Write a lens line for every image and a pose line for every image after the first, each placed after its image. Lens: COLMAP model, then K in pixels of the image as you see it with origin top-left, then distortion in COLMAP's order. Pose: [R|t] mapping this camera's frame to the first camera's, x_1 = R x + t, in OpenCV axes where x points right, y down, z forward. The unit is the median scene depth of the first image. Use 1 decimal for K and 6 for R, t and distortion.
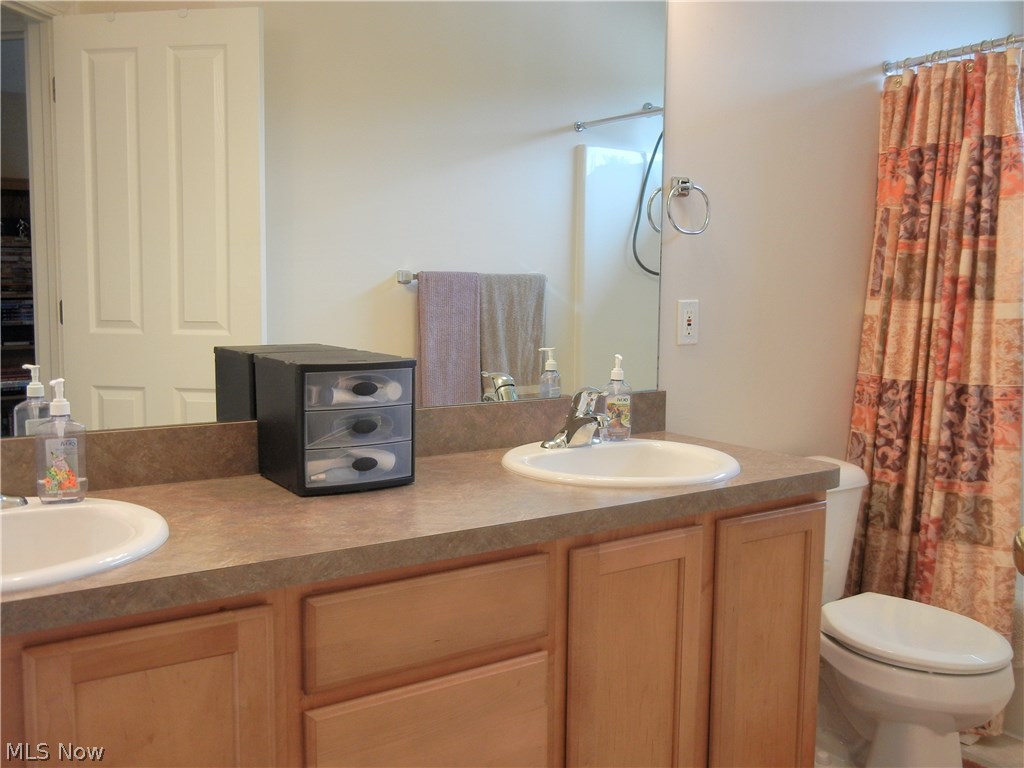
lens RADIAL K [[926.7, 0, 518.6], [0, 926.7, 379.5], [0, 0, 1]] dist [0.007388, -0.002604]
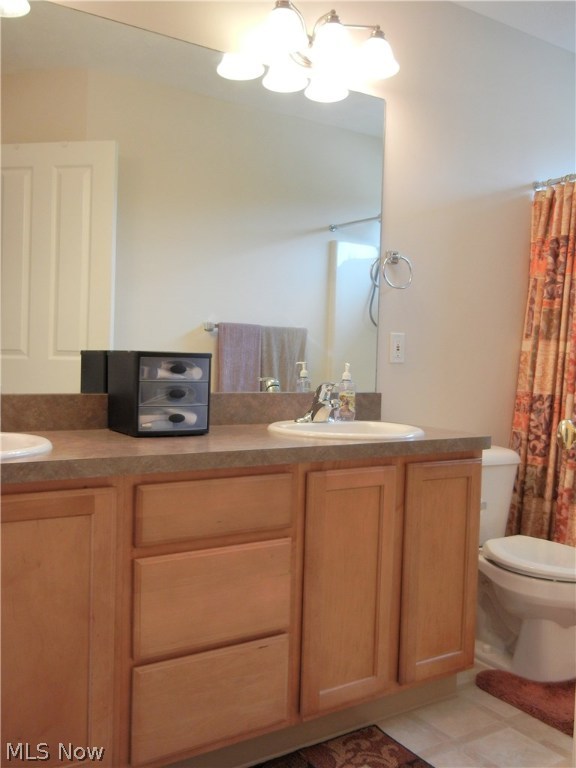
lens RADIAL K [[679.4, 0, 288.0], [0, 679.4, 384.0], [0, 0, 1]] dist [-0.002851, 0.002310]
pose [[0.999783, 0.018935, -0.008651, 0.021246], [-0.019388, 0.998261, -0.055675, 0.069966], [0.007582, 0.055831, 0.998411, -0.100507]]
